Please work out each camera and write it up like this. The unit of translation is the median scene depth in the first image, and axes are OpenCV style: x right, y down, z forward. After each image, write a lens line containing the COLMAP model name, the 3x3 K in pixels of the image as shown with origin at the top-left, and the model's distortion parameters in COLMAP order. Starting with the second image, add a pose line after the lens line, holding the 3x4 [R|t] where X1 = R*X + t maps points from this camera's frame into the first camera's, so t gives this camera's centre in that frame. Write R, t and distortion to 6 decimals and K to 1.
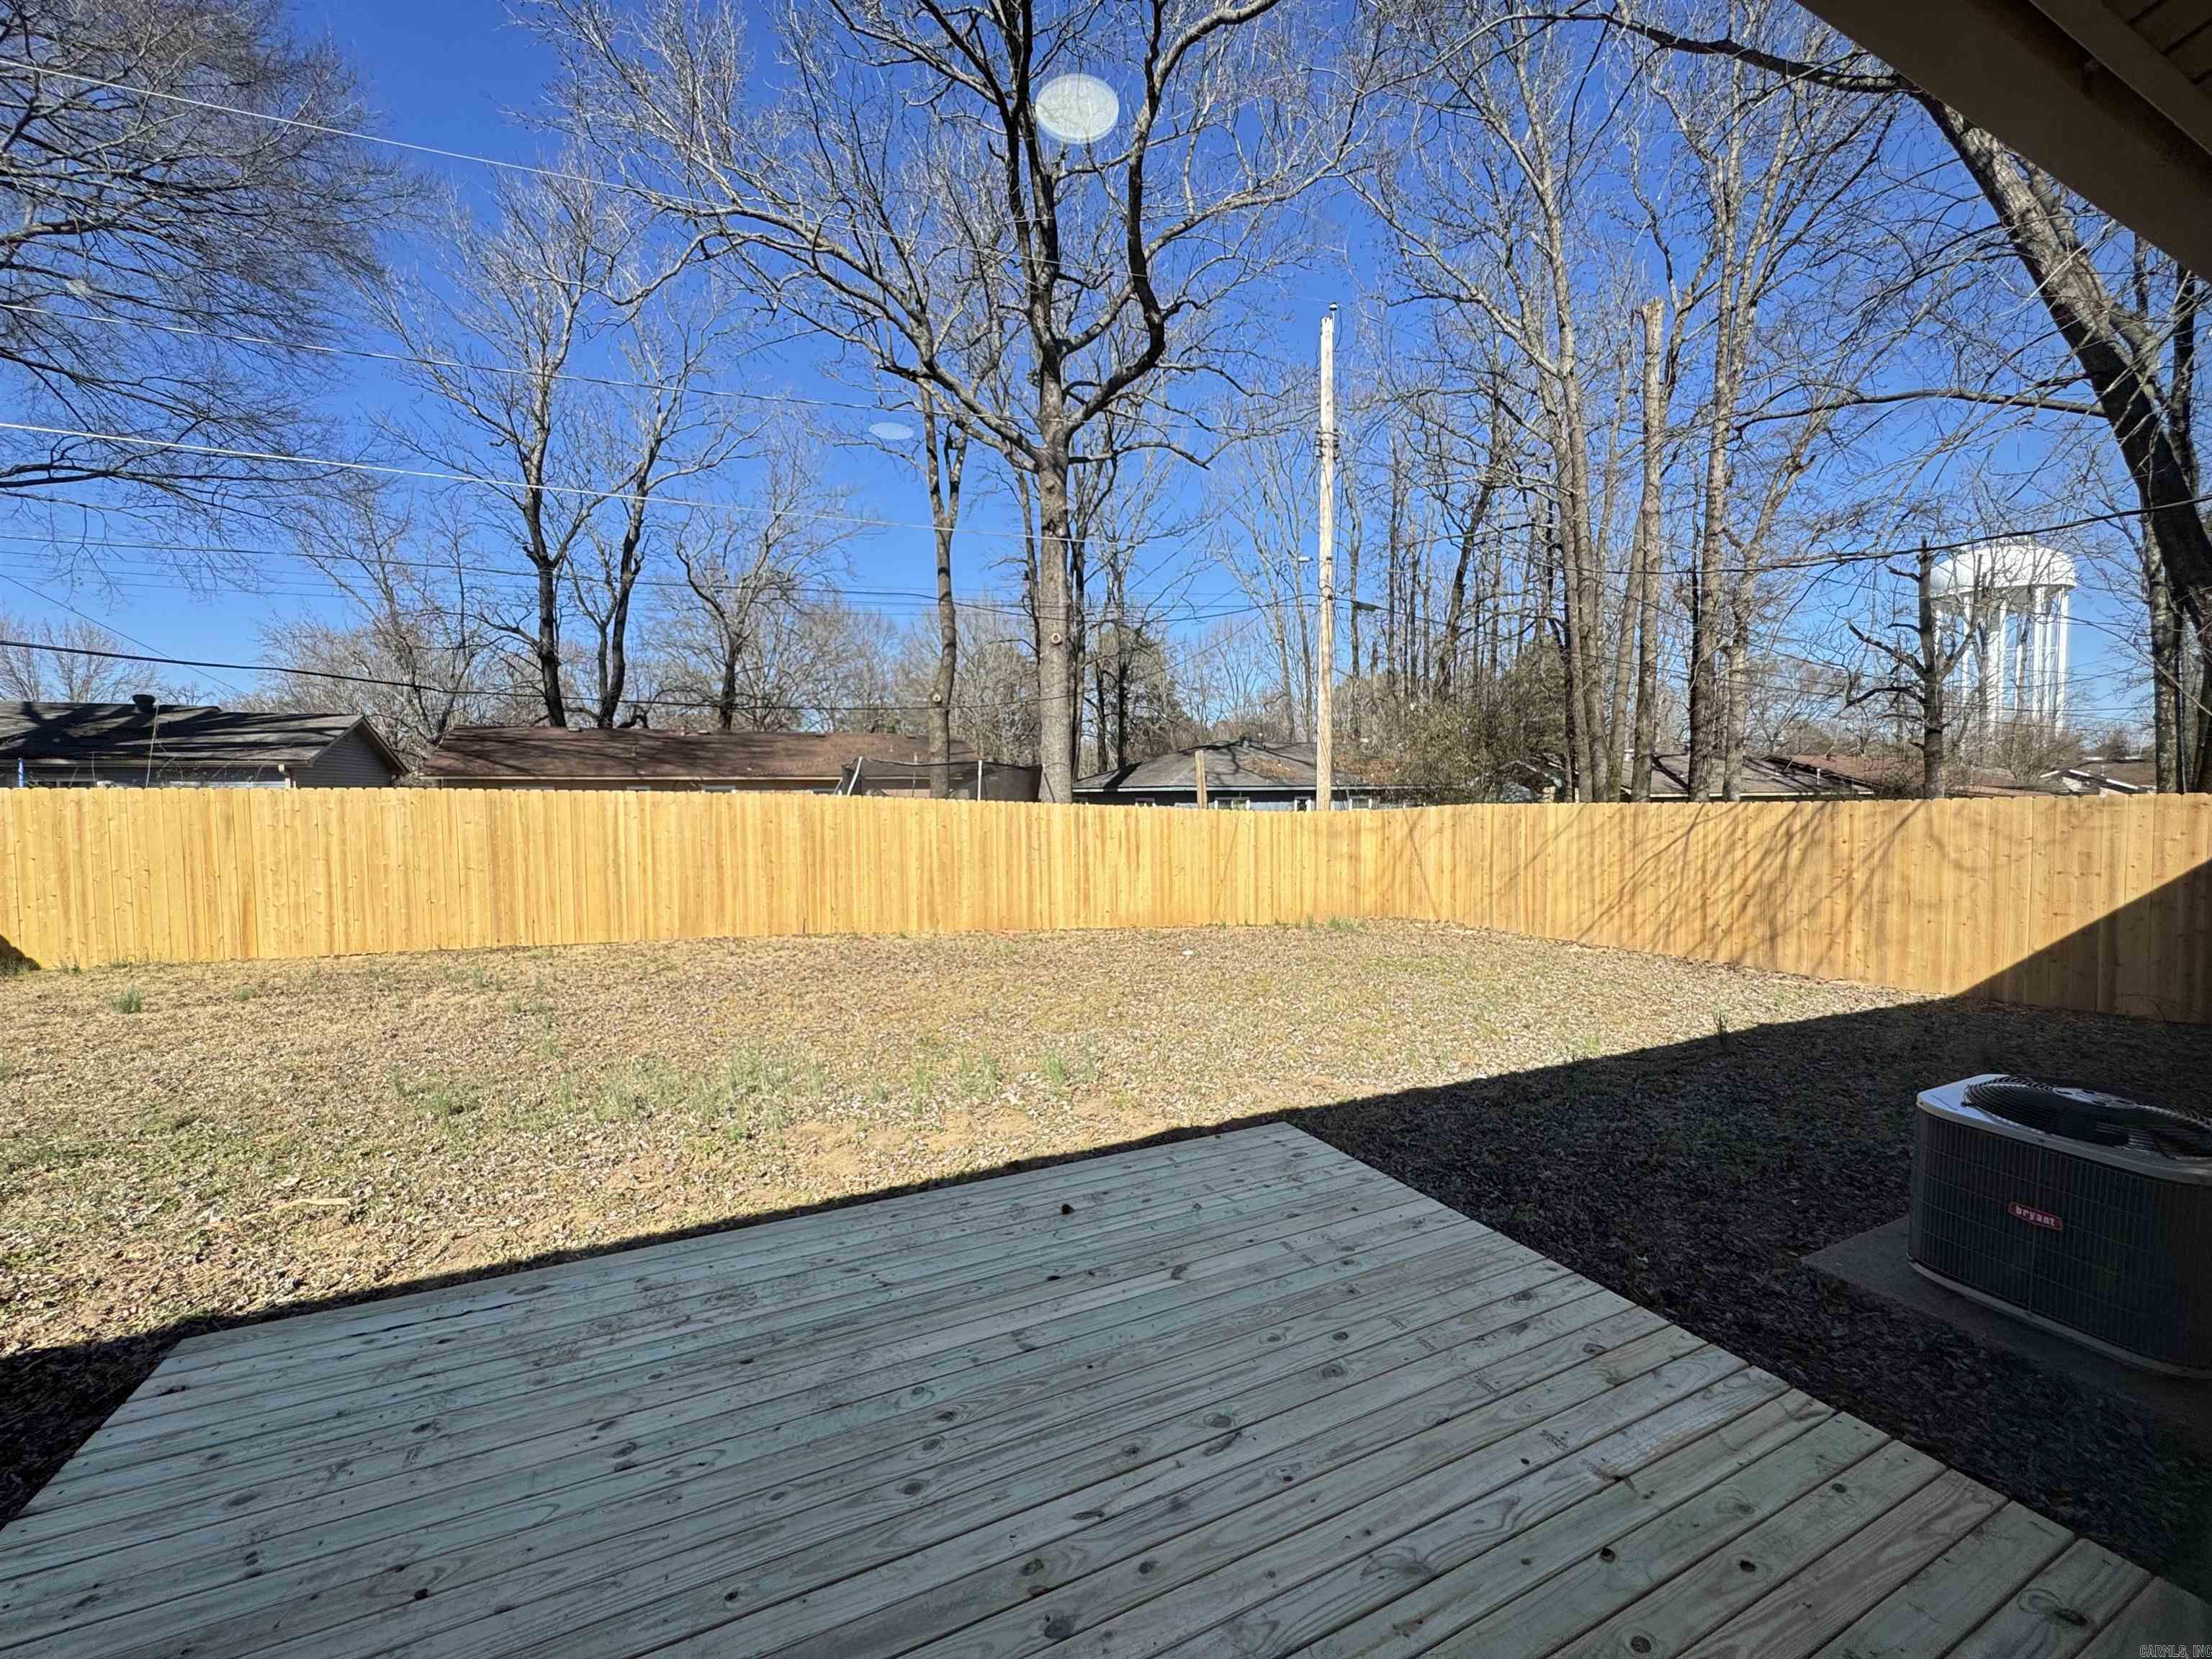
lens RADIAL K [[884.0, 0, 1108.1], [0, 884.0, 821.6], [0, 0, 1]] dist [-0.007020, 0.001210]
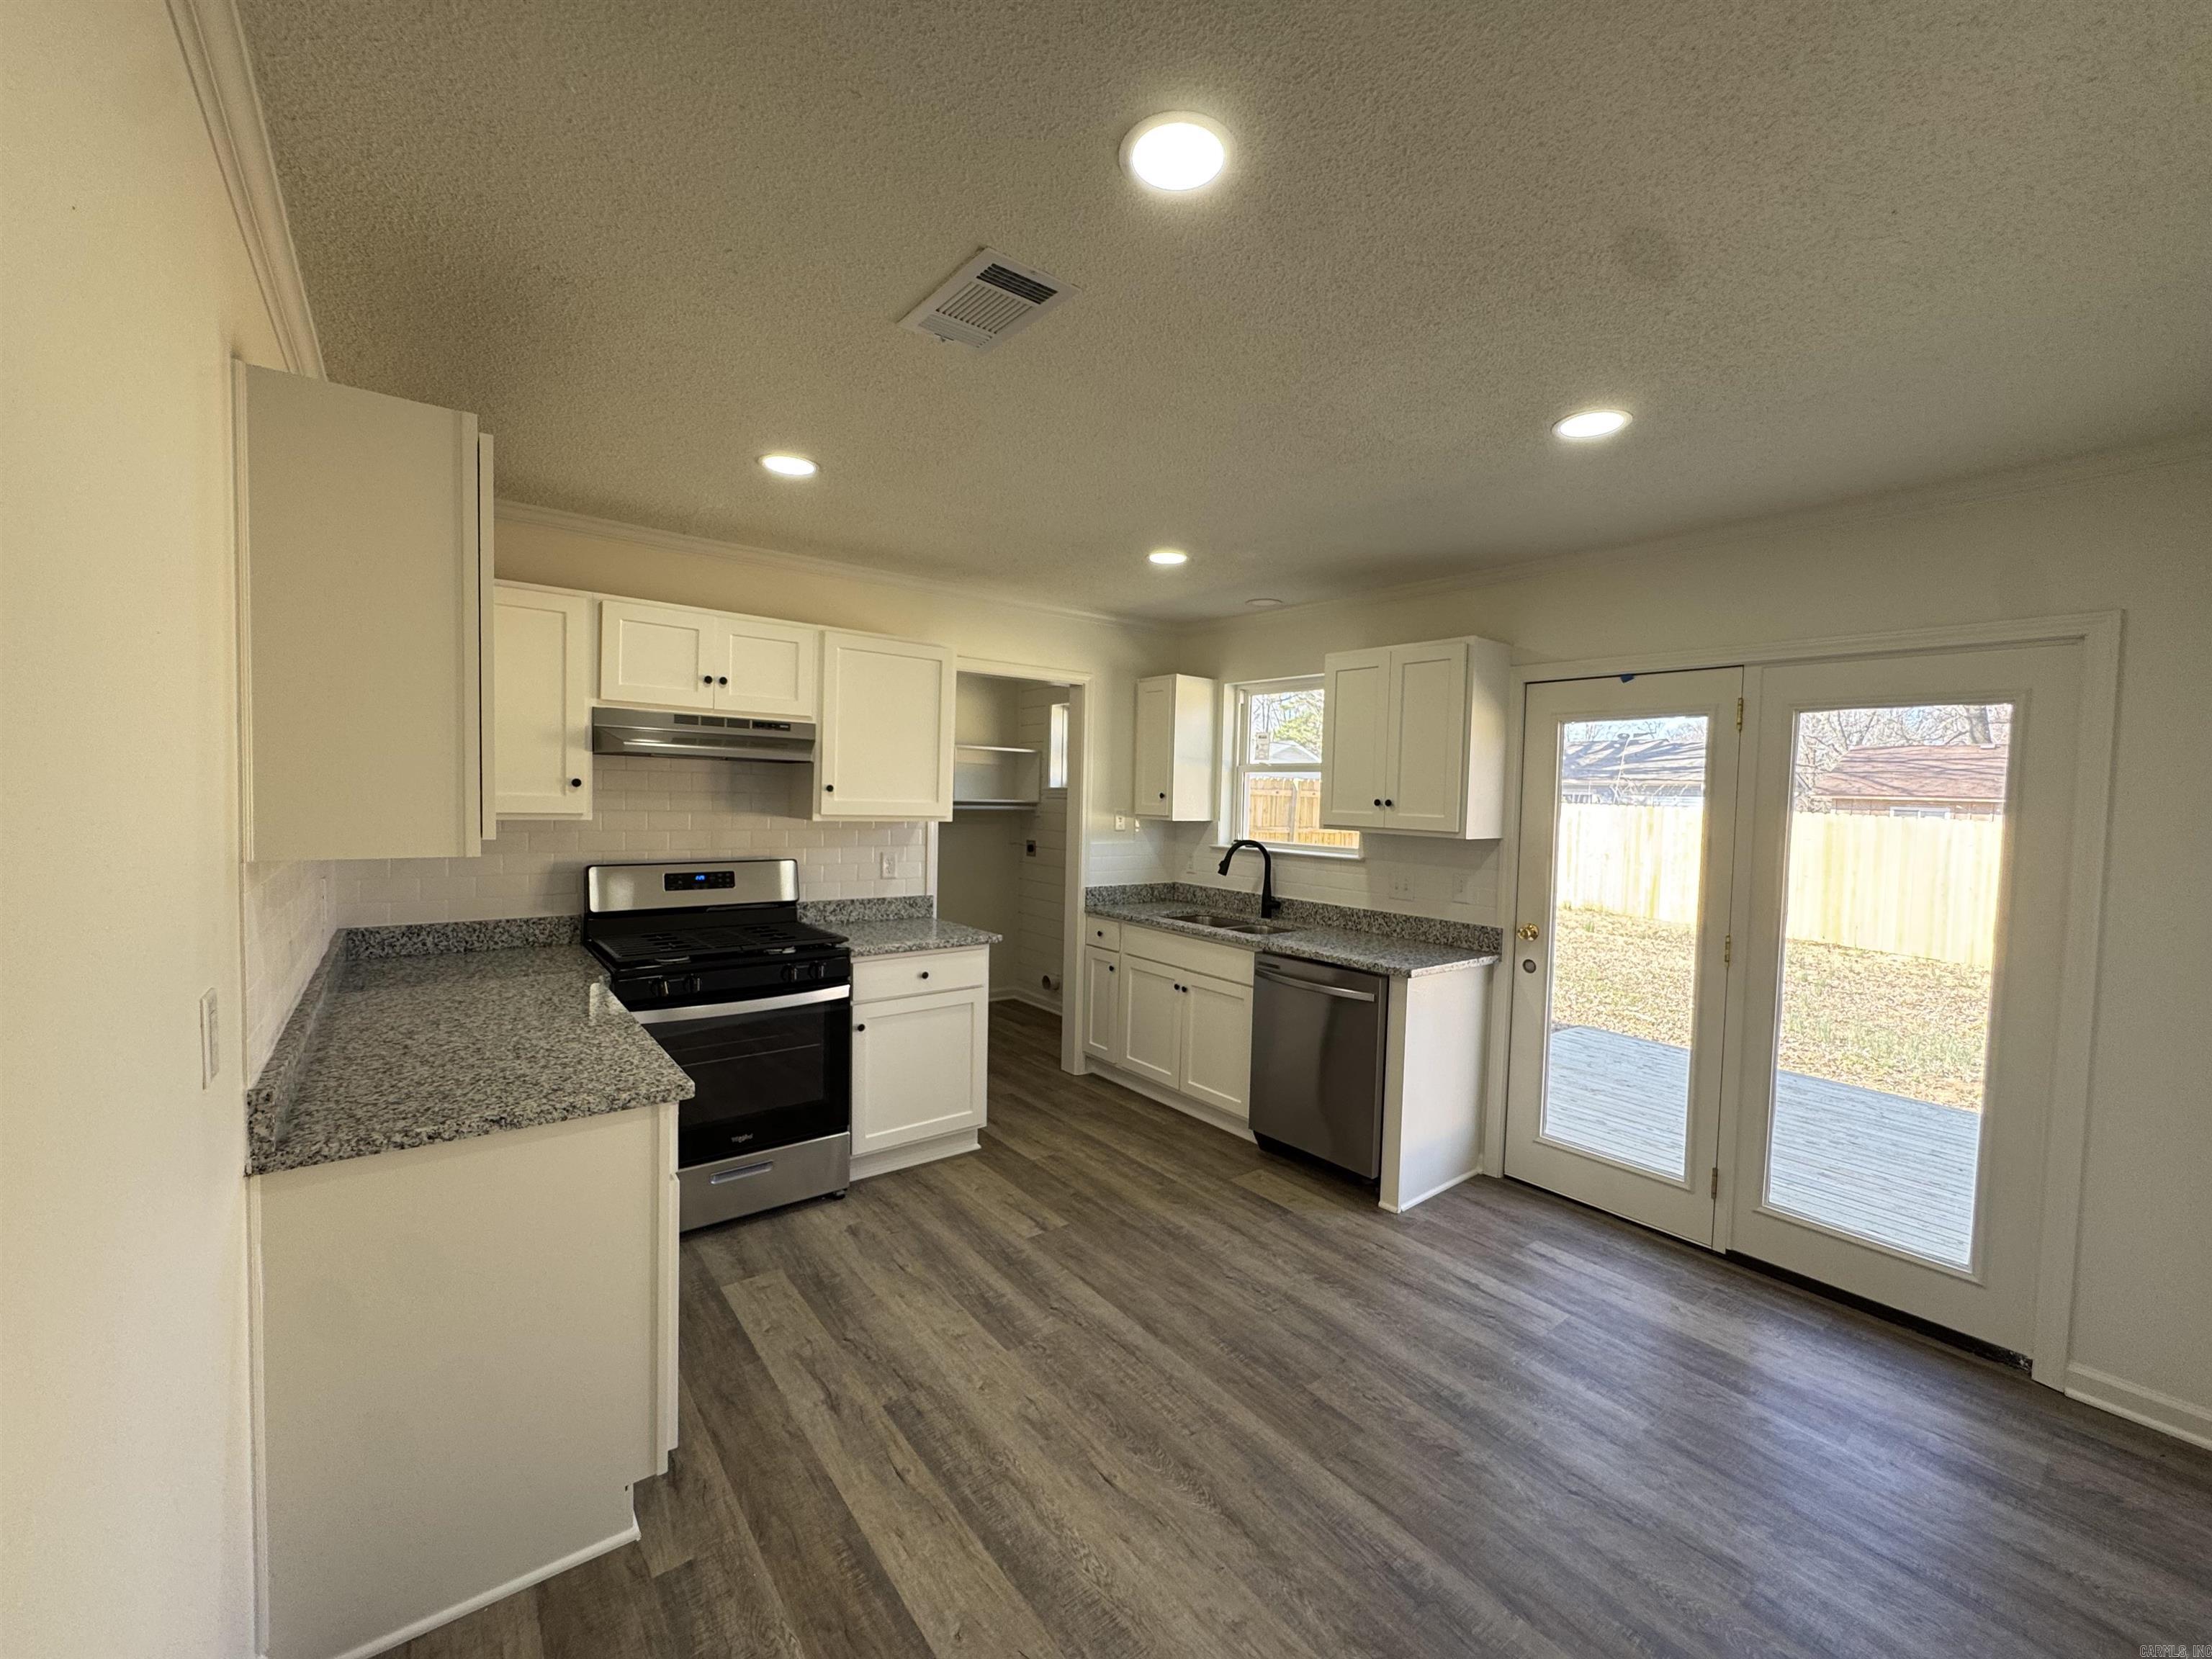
lens RADIAL K [[884.0, 0, 1101.2], [0, 884.0, 823.8], [0, 0, 1]] dist [-0.007020, 0.001210]
pose [[0.203494, 0.050018, -0.977798, 0.206692], [-0.061187, 0.997392, 0.038286, -0.005604], [0.977162, 0.052038, 0.206024, -0.170045]]
